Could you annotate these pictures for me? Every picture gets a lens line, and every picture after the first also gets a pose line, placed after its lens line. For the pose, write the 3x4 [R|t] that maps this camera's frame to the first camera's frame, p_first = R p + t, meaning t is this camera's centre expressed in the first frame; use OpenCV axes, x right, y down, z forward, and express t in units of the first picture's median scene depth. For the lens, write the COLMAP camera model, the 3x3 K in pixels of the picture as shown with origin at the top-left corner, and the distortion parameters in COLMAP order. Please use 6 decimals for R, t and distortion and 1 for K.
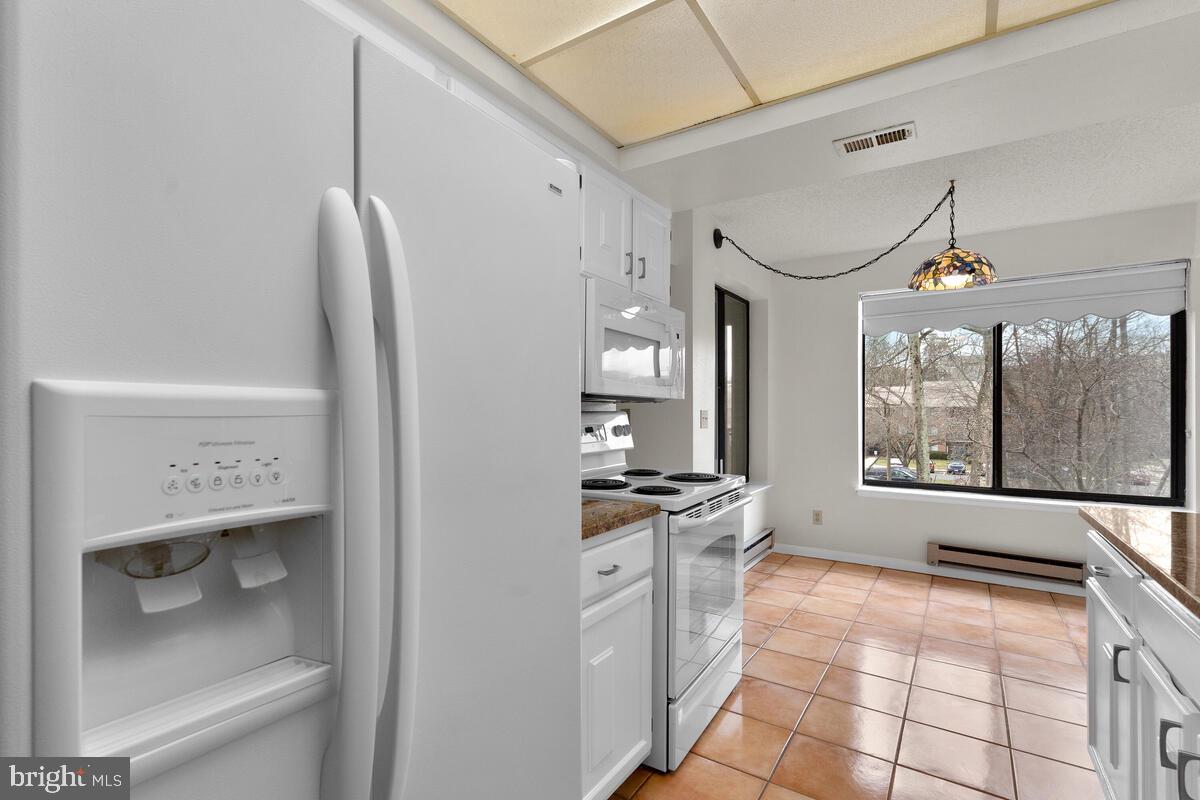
lens RADIAL K [[556.1, 0, 593.7], [0, 556.1, 413.6], [0, 0, 1]] dist [0.002509, 0.001263]
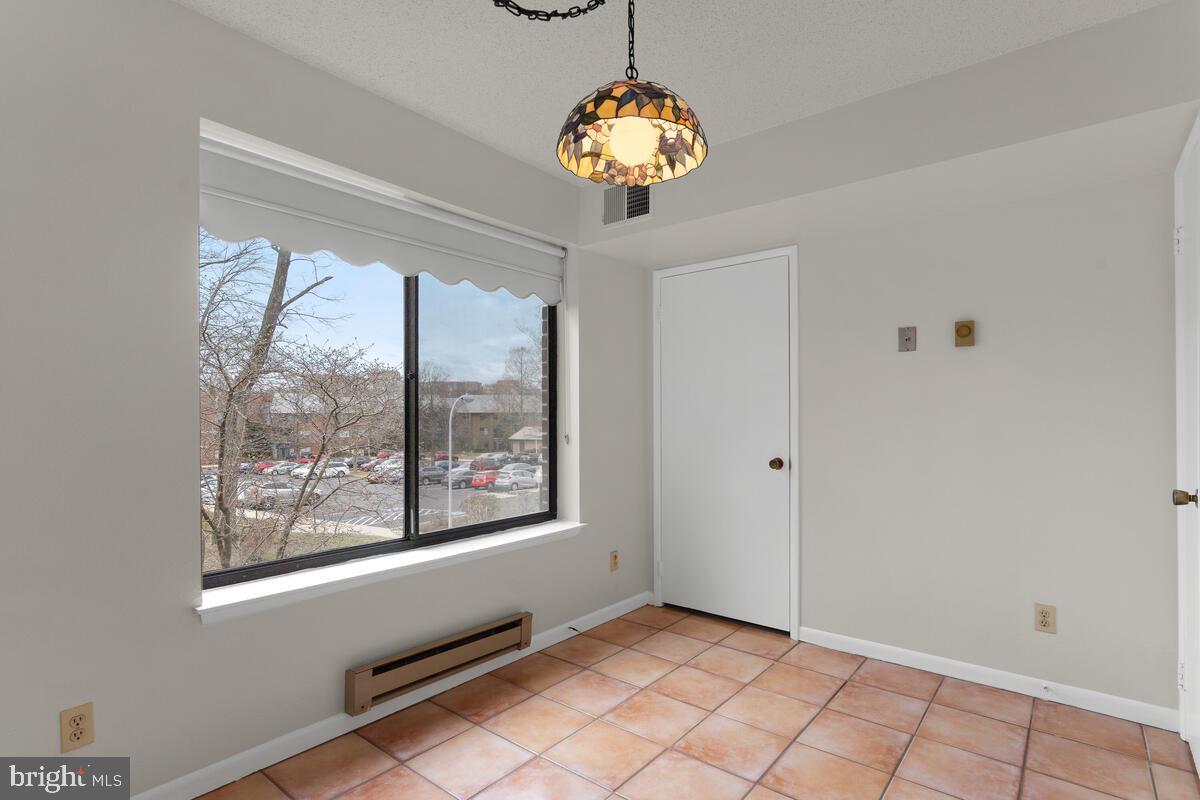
lens RADIAL K [[593.0, 0, 590.9], [0, 593.0, 411.6], [0, 0, 1]] dist [0.001417, 0.001116]
pose [[0.096445, 0.007226, 0.995312, 0.098814], [0.002292, 0.999969, -0.007482, -0.000209], [-0.995336, 0.003003, 0.096426, 0.873338]]
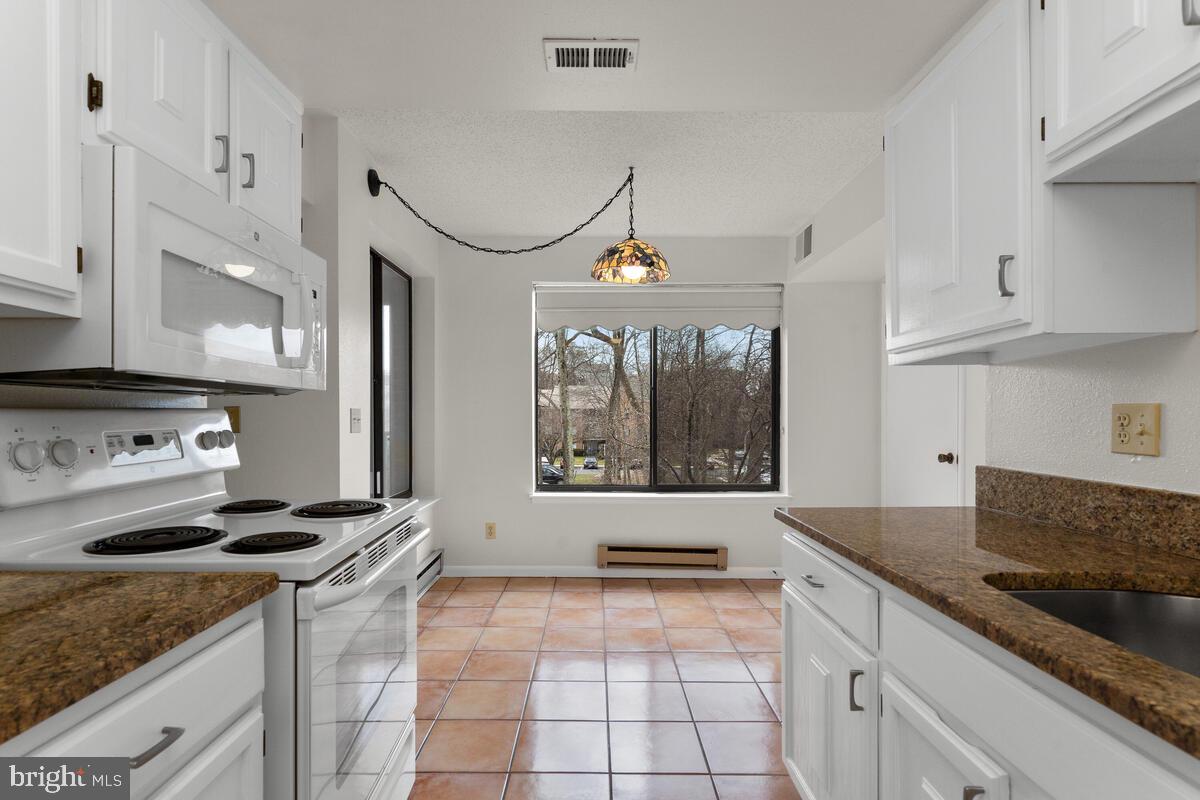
lens RADIAL K [[587.0, 0, 594.4], [0, 587.0, 420.8], [0, 0, 1]] dist [-0.003879, -0.000035]
pose [[0.832571, -0.006445, 0.553881, 0.030887], [0.001099, 0.999950, 0.009984, 0.002796], [-0.553917, -0.007704, 0.832536, 0.176627]]
